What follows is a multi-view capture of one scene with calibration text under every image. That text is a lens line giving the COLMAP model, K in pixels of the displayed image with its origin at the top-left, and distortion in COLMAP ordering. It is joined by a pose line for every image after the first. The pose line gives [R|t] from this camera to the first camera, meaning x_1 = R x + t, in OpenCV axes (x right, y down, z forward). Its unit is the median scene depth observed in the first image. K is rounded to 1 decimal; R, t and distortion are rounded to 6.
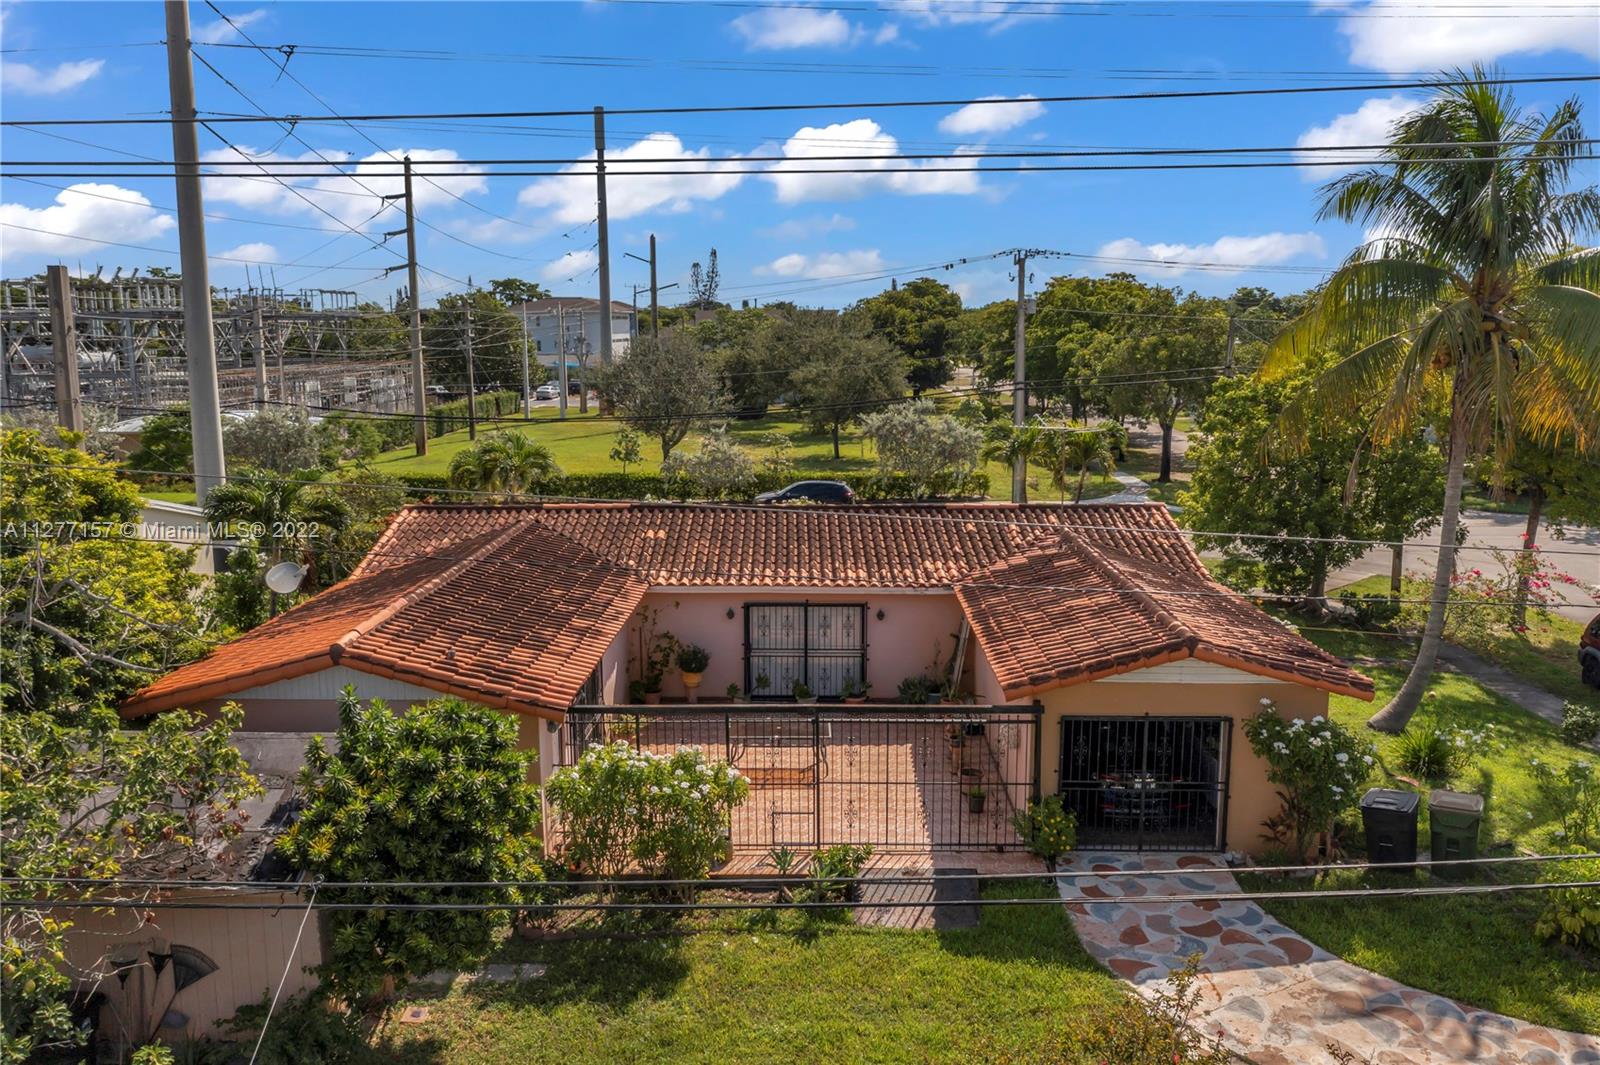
lens RADIAL K [[1239.2, 0, 802.4], [0, 1239.2, 535.7], [0, 0, 1]] dist [-0.002244, -0.005136]
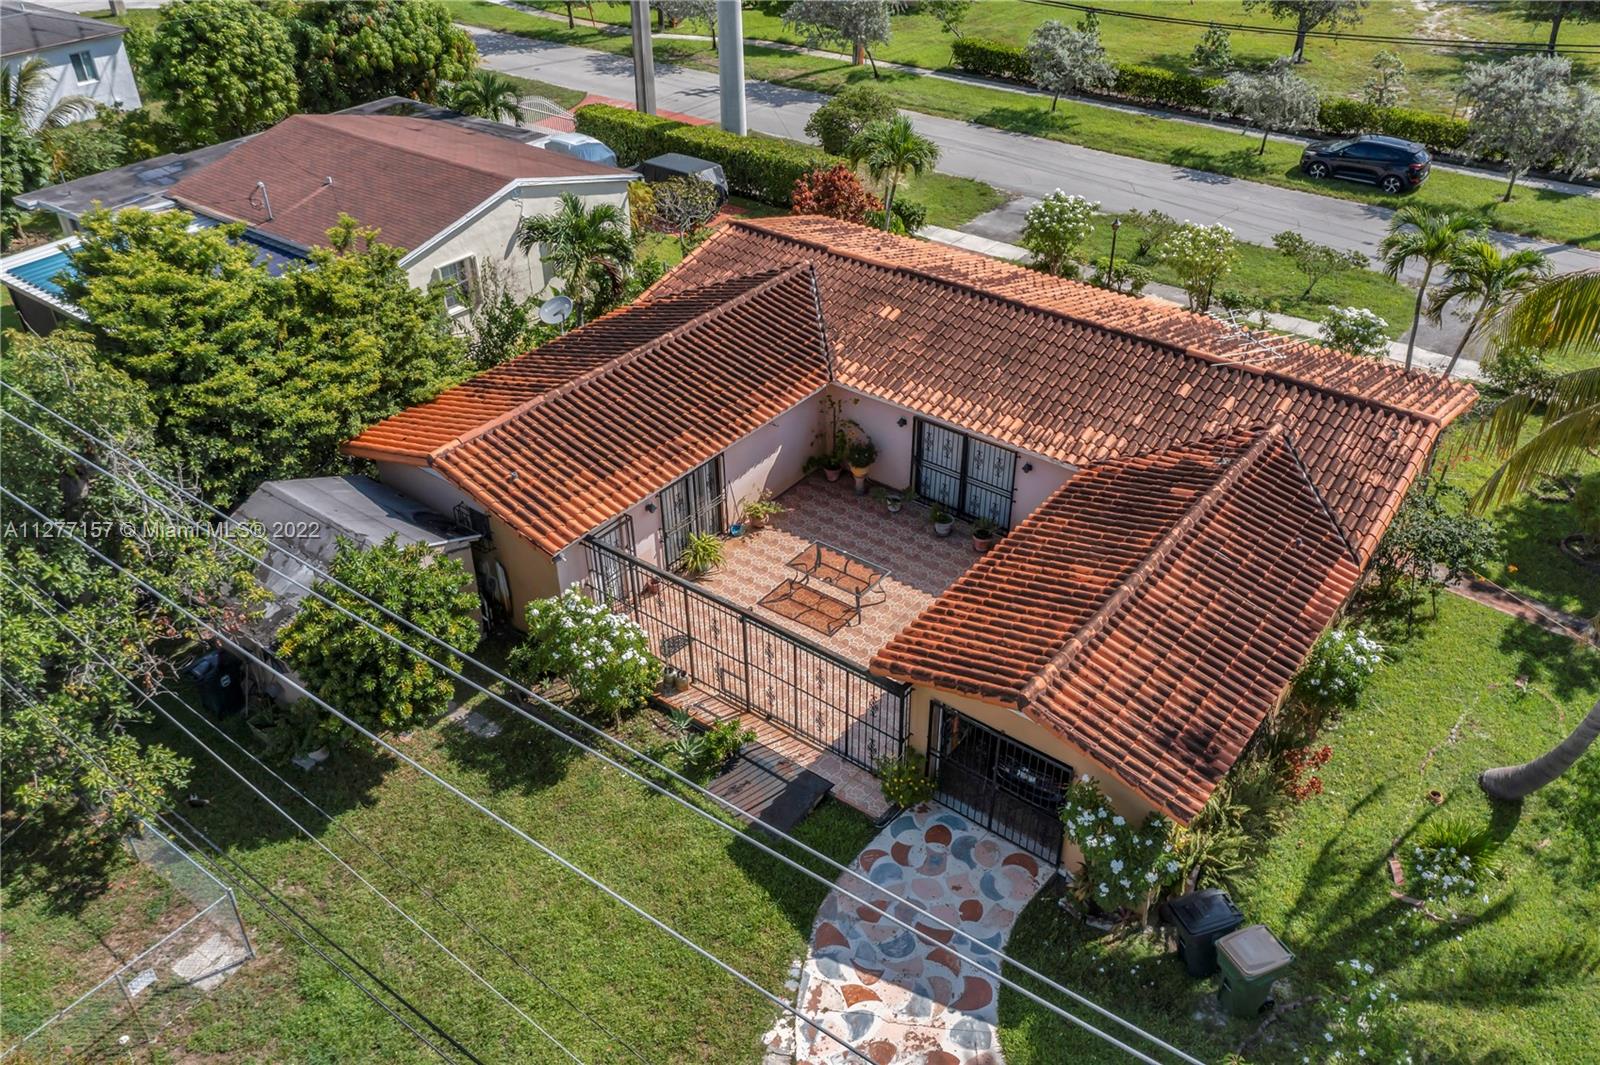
lens RADIAL K [[1239.2, 0, 802.4], [0, 1239.2, 535.7], [0, 0, 1]] dist [-0.002244, -0.005136]
pose [[0.801958, 0.336024, -0.493913, 0.632188], [-0.092371, 0.886608, 0.453205, -0.474987], [0.590195, -0.317828, 0.742061, 0.208576]]
